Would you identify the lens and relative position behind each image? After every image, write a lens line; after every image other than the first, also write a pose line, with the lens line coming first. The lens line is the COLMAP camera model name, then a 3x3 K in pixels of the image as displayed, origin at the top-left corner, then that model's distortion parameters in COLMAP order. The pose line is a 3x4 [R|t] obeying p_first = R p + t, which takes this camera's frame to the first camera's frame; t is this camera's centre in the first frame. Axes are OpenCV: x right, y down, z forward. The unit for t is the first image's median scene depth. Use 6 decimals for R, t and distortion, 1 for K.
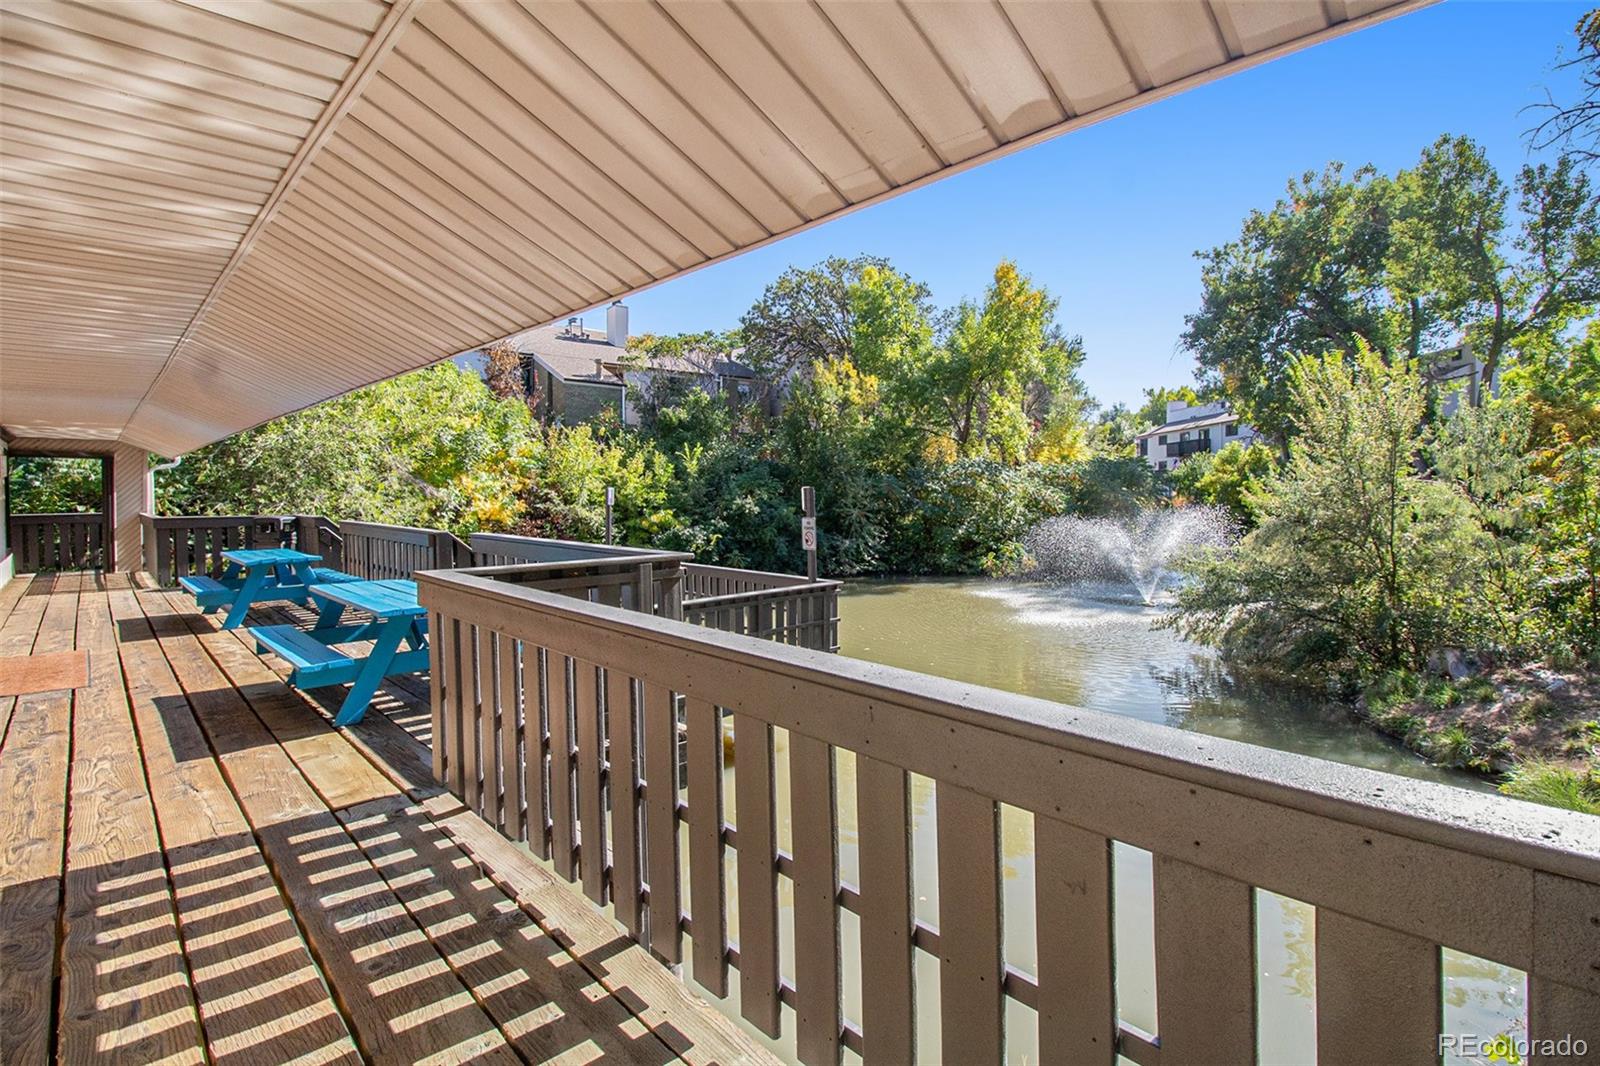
lens RADIAL K [[770.3, 0, 808.9], [0, 770.3, 484.5], [0, 0, 1]] dist [-0.013041, 0.000103]
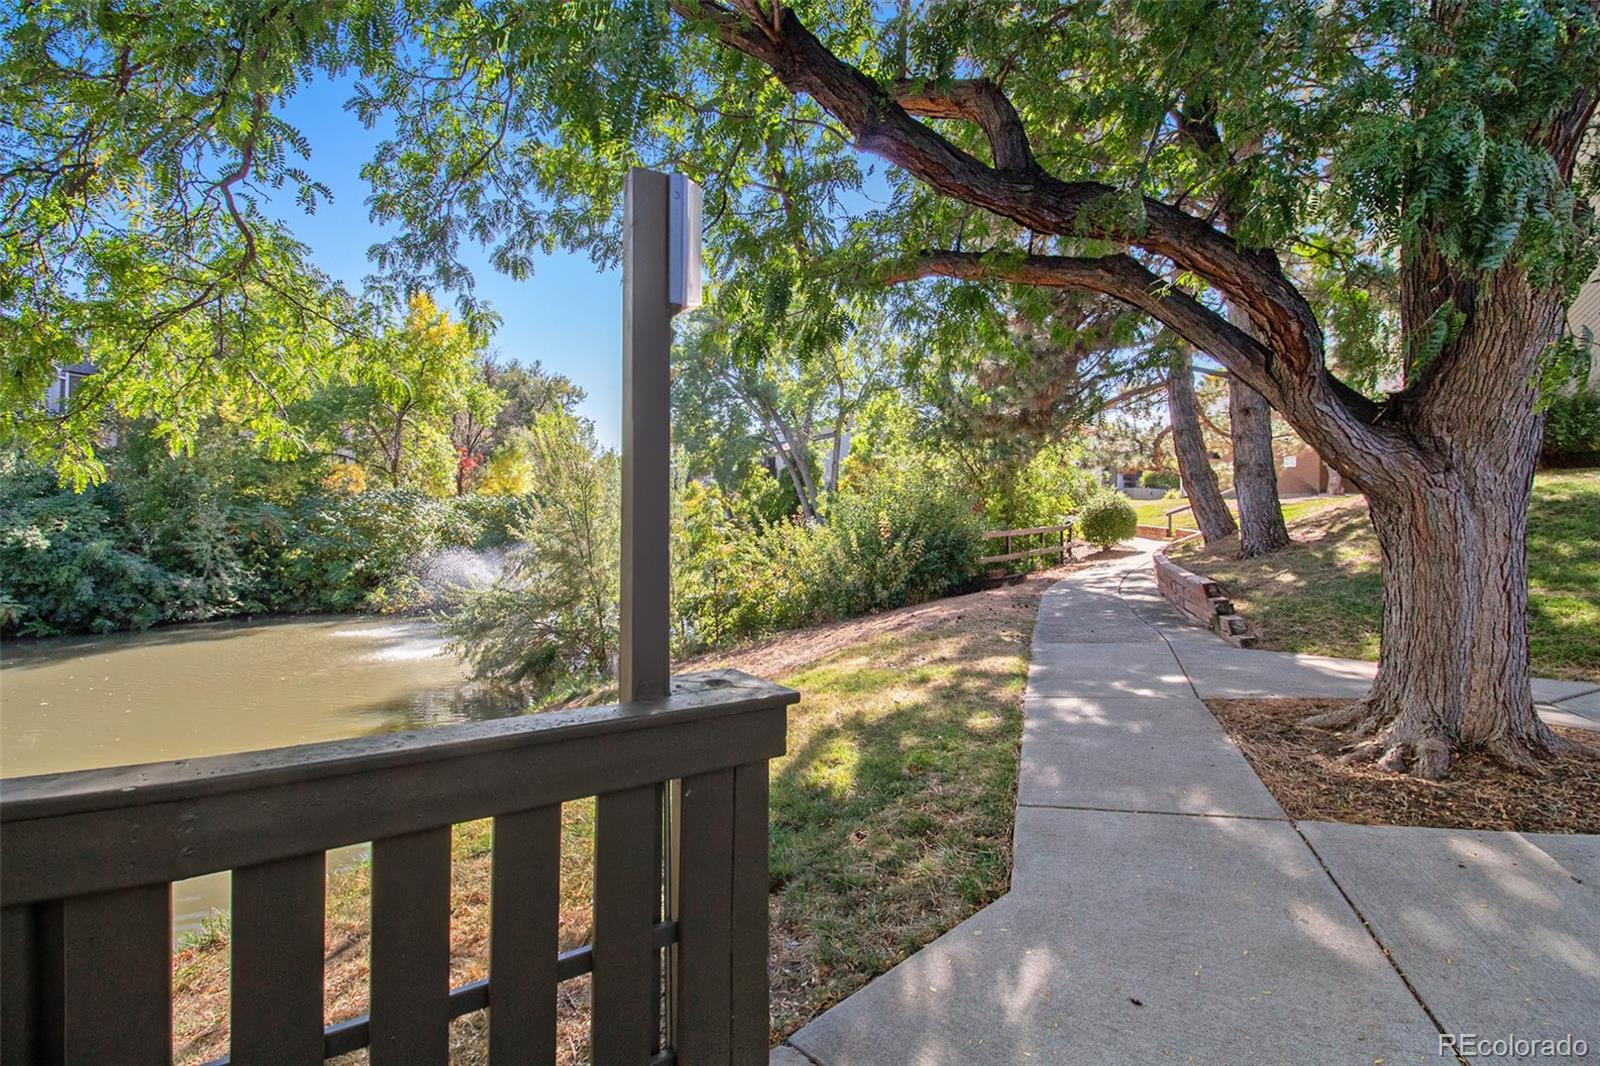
lens RADIAL K [[770.3, 0, 808.9], [0, 770.3, 484.5], [0, 0, 1]] dist [-0.013041, 0.000103]
pose [[0.819336, 0.038000, 0.572054, 0.110863], [-0.013345, 0.998795, -0.047233, -0.001550], [-0.573159, 0.031065, 0.818855, -0.083336]]
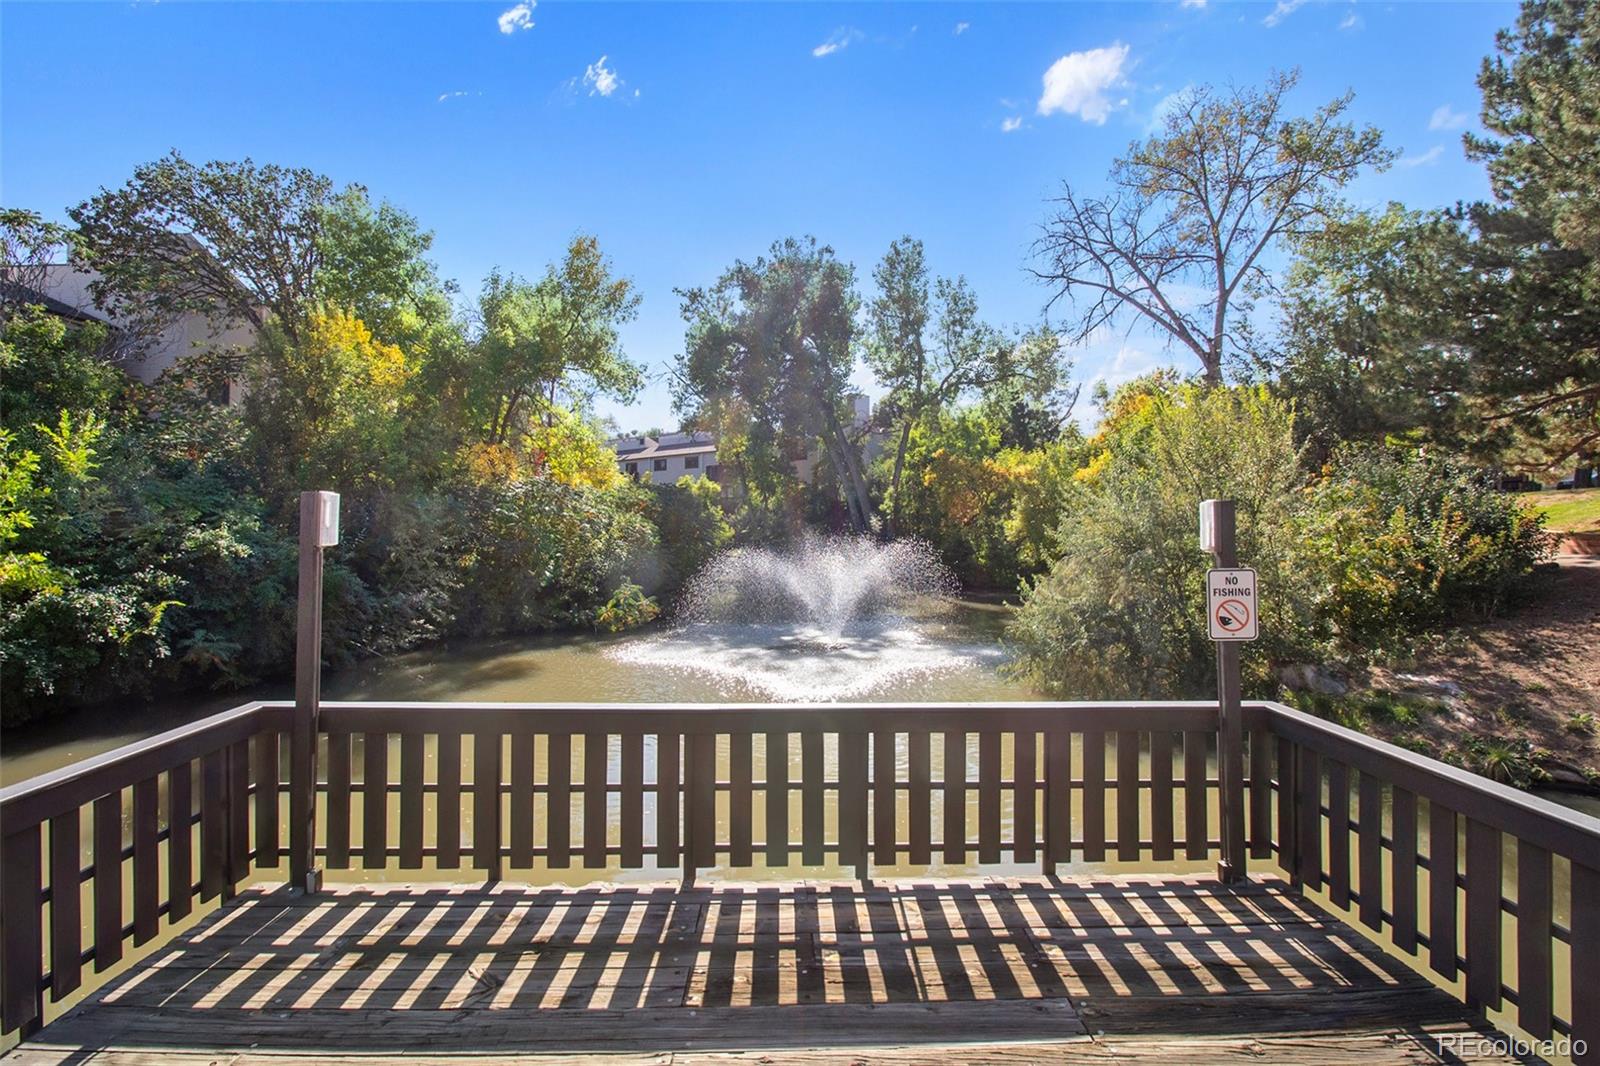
lens RADIAL K [[770.3, 0, 808.9], [0, 770.3, 484.5], [0, 0, 1]] dist [-0.013041, 0.000103]
pose [[0.661146, 0.046527, 0.748813, -0.181892], [-0.007908, 0.998452, -0.055056, 0.011814], [-0.750215, 0.030479, 0.660491, 0.316059]]
